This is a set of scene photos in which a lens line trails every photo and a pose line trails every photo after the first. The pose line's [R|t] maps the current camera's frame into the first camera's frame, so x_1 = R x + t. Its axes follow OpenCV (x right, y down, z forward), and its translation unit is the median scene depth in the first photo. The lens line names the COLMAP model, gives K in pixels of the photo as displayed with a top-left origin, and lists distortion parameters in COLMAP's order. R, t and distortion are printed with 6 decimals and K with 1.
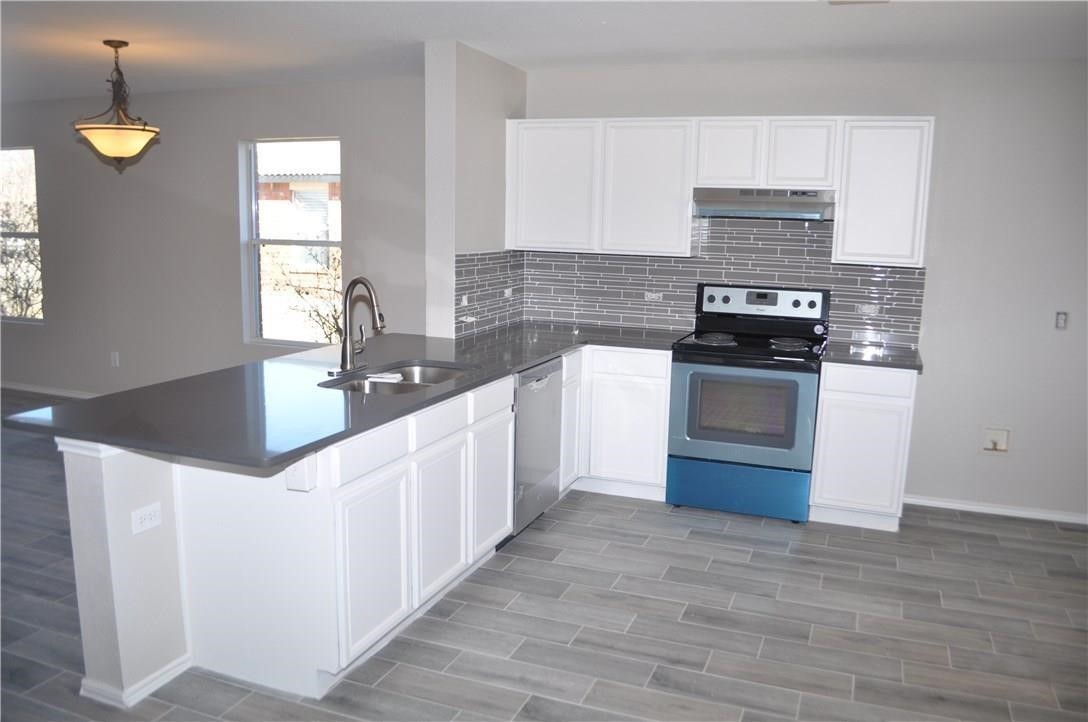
lens RADIAL K [[858.9, 0, 556.4], [0, 858.9, 366.6], [0, 0, 1]] dist [-0.081503, 0.013658]
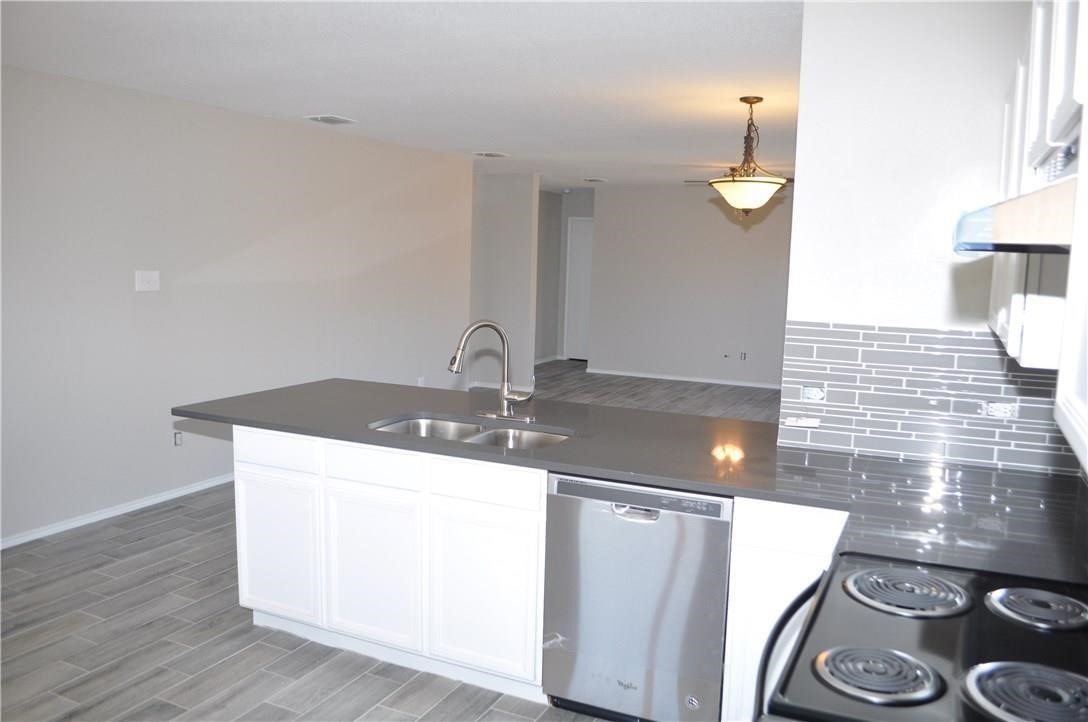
lens RADIAL K [[858.9, 0, 556.4], [0, 858.9, 366.6], [0, 0, 1]] dist [-0.081503, 0.013658]
pose [[-0.073259, 0.102489, -0.992033, 0.547357], [-0.196972, 0.973625, 0.115133, -0.135076], [0.977668, 0.203837, -0.051139, 0.854598]]
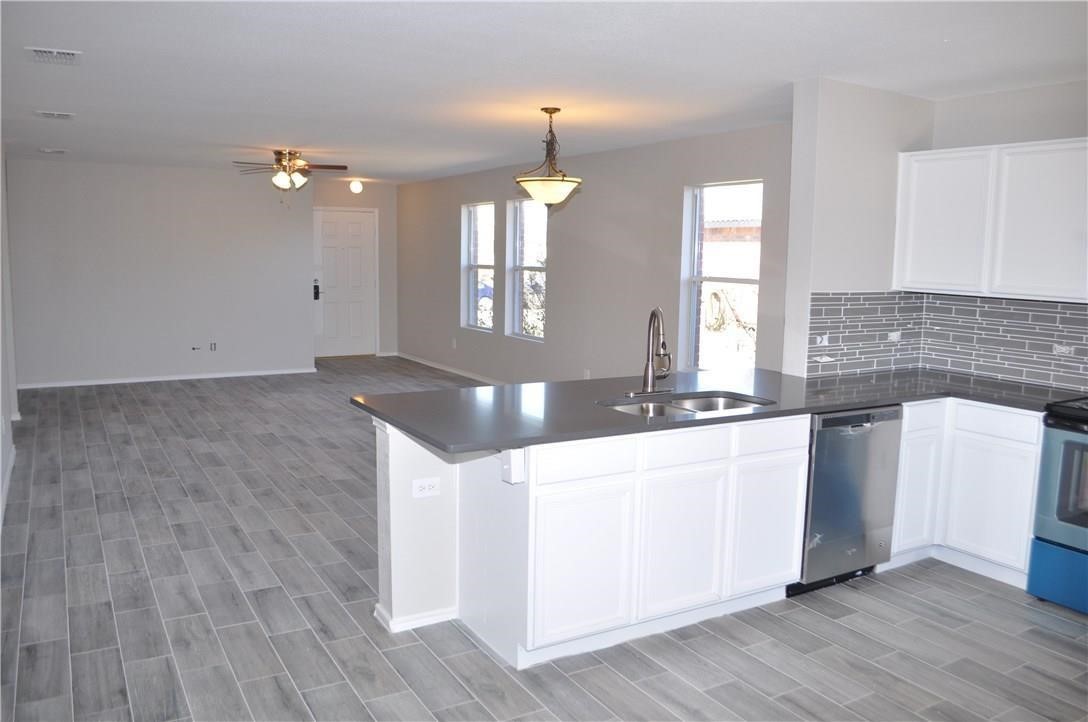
lens RADIAL K [[858.9, 0, 556.4], [0, 858.9, 366.6], [0, 0, 1]] dist [-0.081503, 0.013658]
pose [[0.783391, 0.073954, -0.617113, 0.259281], [-0.105180, 0.994350, -0.014359, -0.001463], [0.612564, 0.076157, 0.786743, 0.056661]]
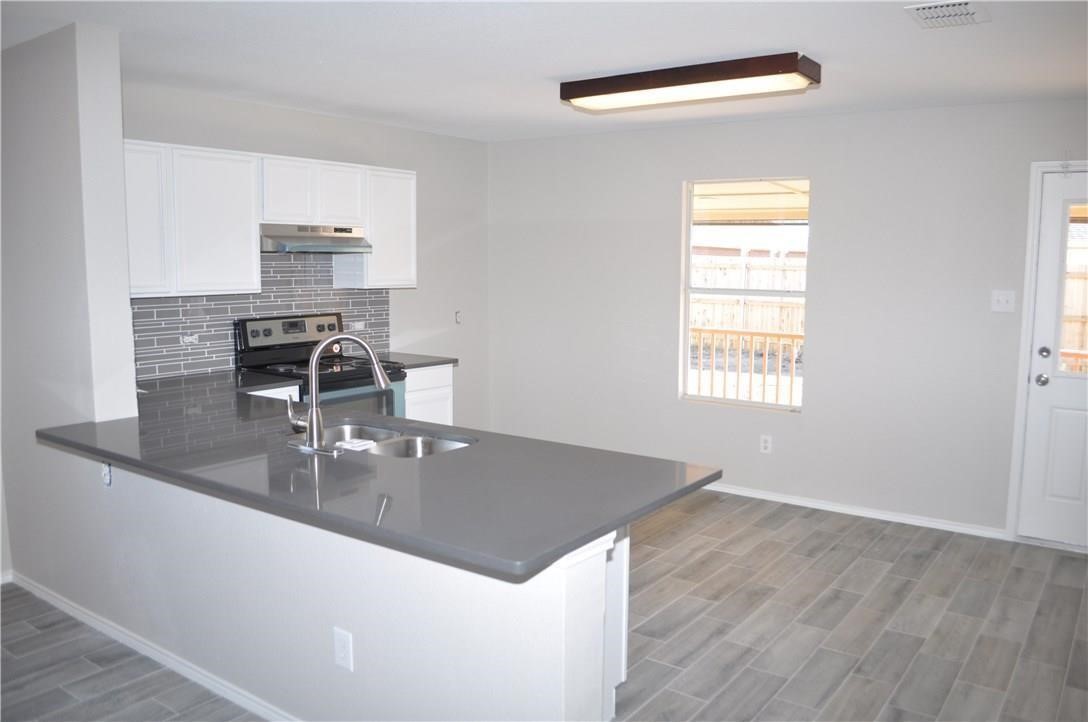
lens RADIAL K [[858.9, 0, 556.4], [0, 858.9, 366.6], [0, 0, 1]] dist [-0.081503, 0.013658]
pose [[0.252504, -0.143113, 0.956954, -0.741605], [0.164925, 0.980895, 0.103176, -0.092277], [-0.953437, 0.131773, 0.271282, 0.431472]]
